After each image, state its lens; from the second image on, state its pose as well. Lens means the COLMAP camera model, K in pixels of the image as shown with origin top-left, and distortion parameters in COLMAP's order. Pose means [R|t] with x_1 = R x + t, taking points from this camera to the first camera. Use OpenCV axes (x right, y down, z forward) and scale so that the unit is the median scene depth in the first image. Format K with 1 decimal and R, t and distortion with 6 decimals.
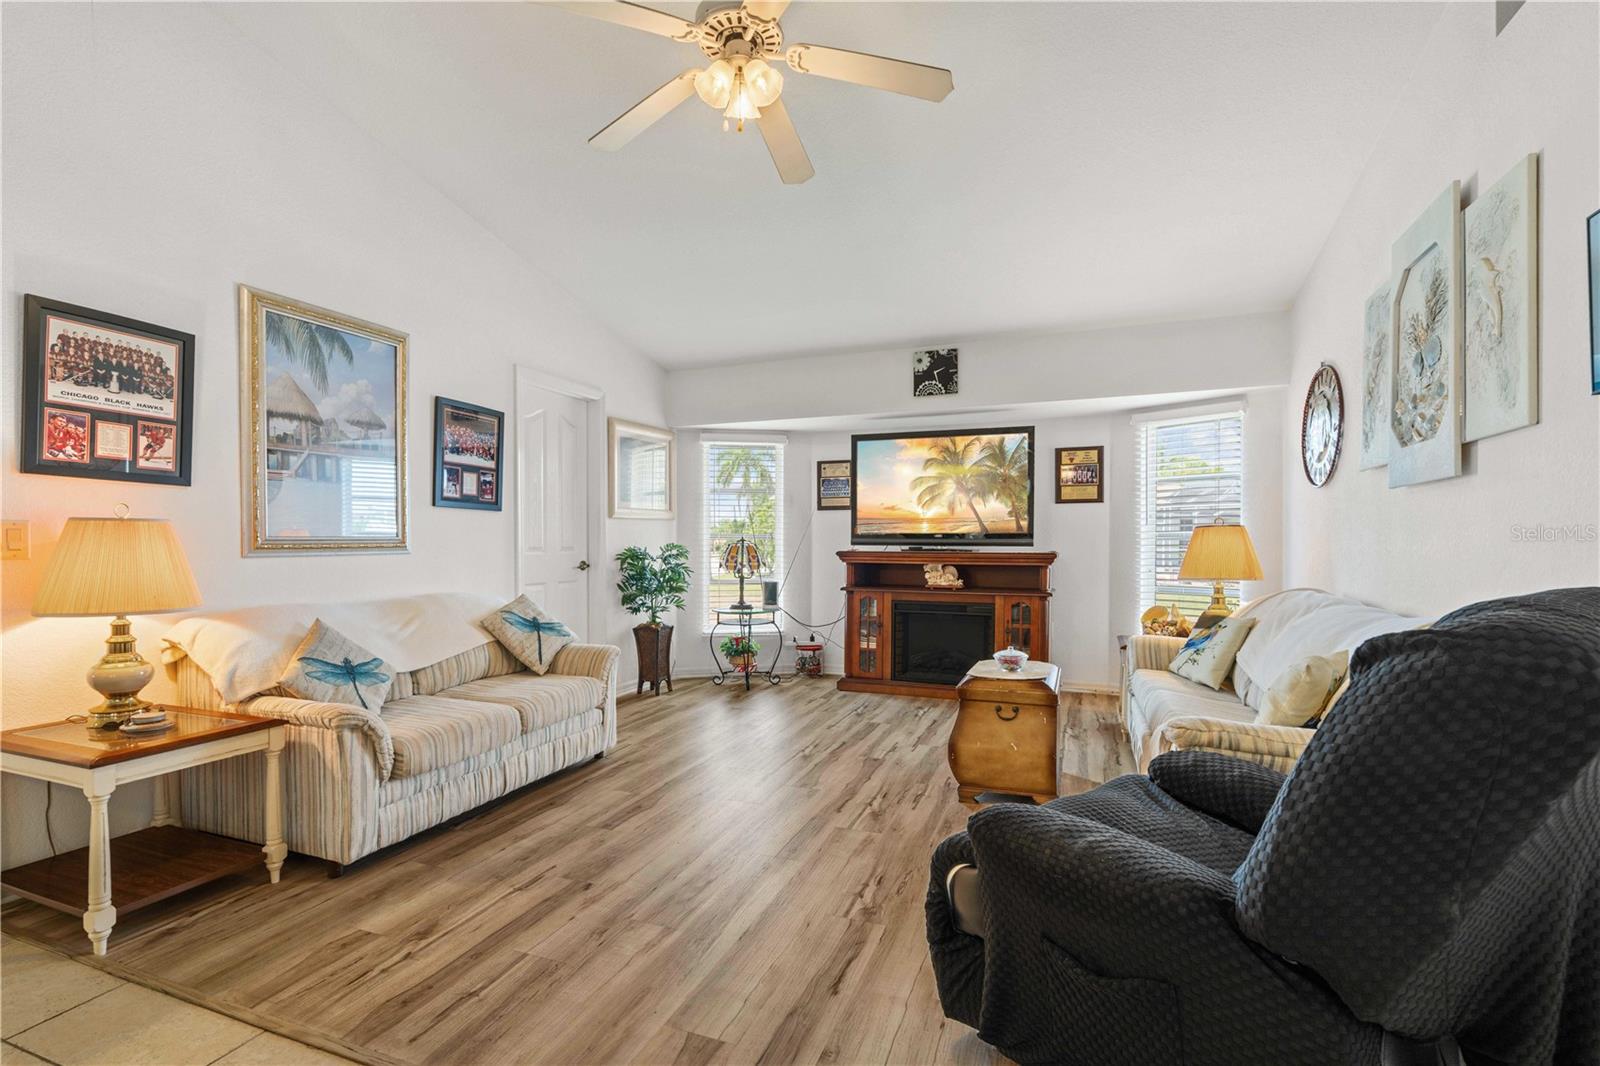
lens RADIAL K [[728.4, 0, 800.2], [0, 728.4, 544.4], [0, 0, 1]] dist [-0.011539, 0.001519]
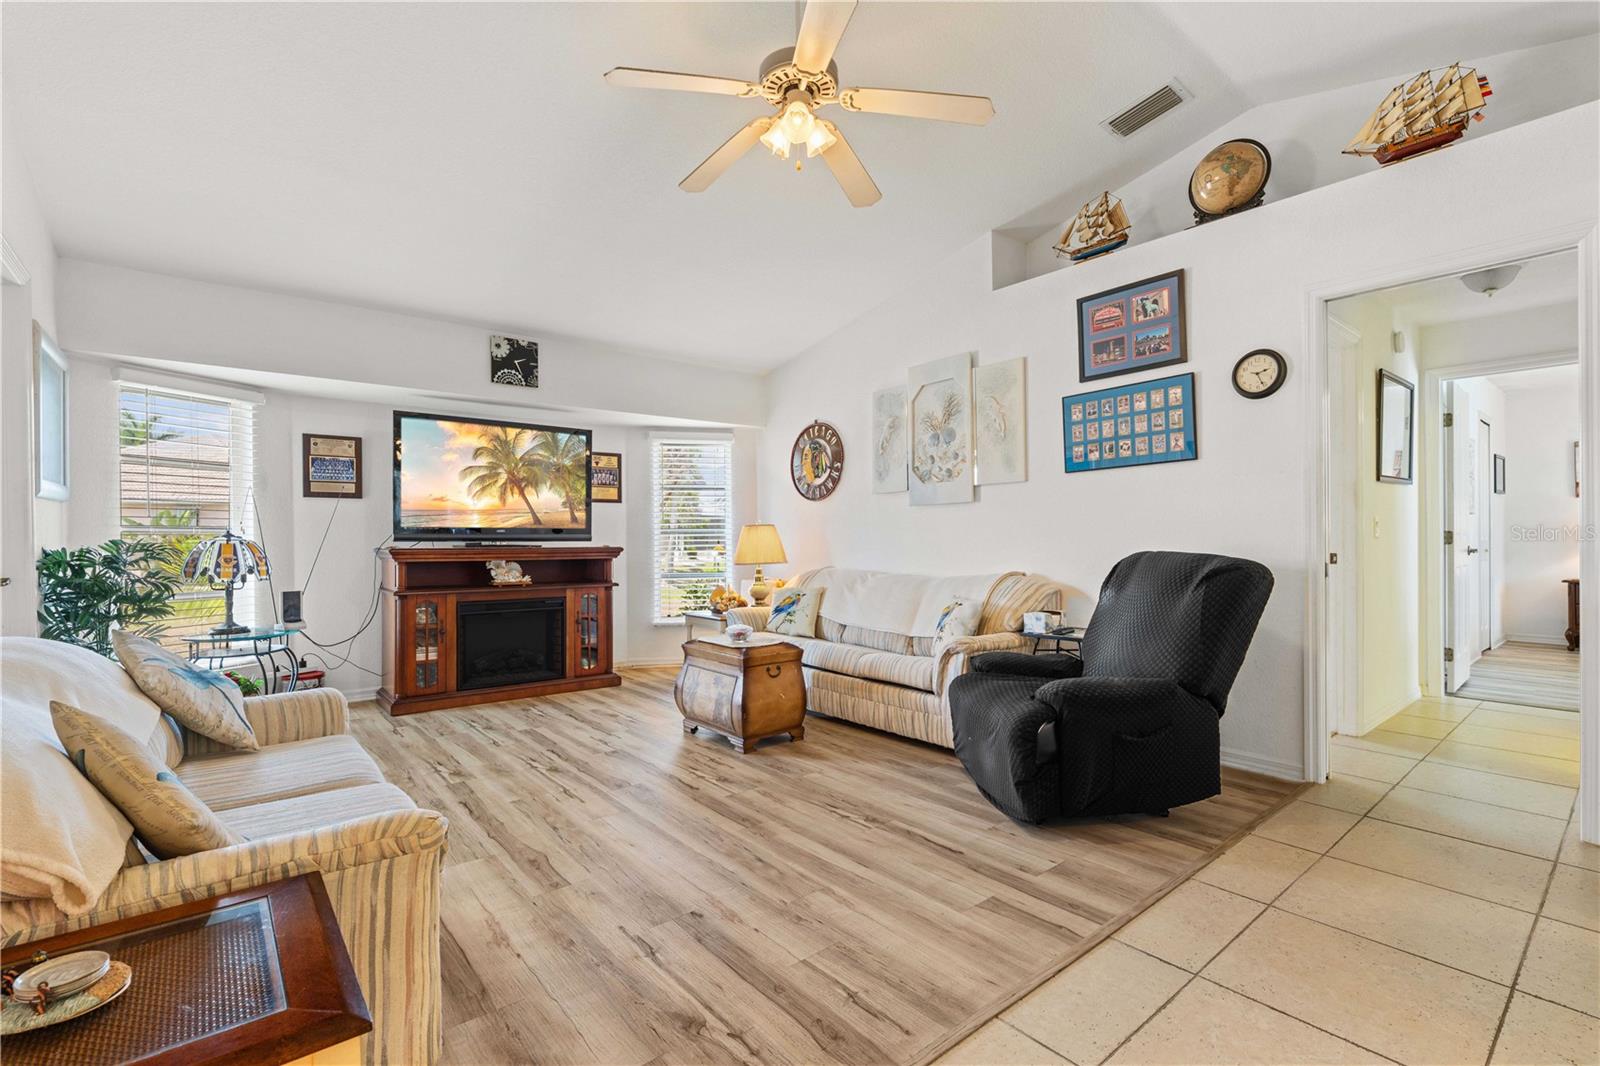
lens RADIAL K [[728.4, 0, 800.3], [0, 728.4, 530.9], [0, 0, 1]] dist [-0.011539, 0.001519]
pose [[0.485093, 0.006451, 0.874439, -0.545502], [0.005676, 0.999928, -0.010526, 0.000842], [-0.874444, 0.010070, 0.485022, 0.233926]]
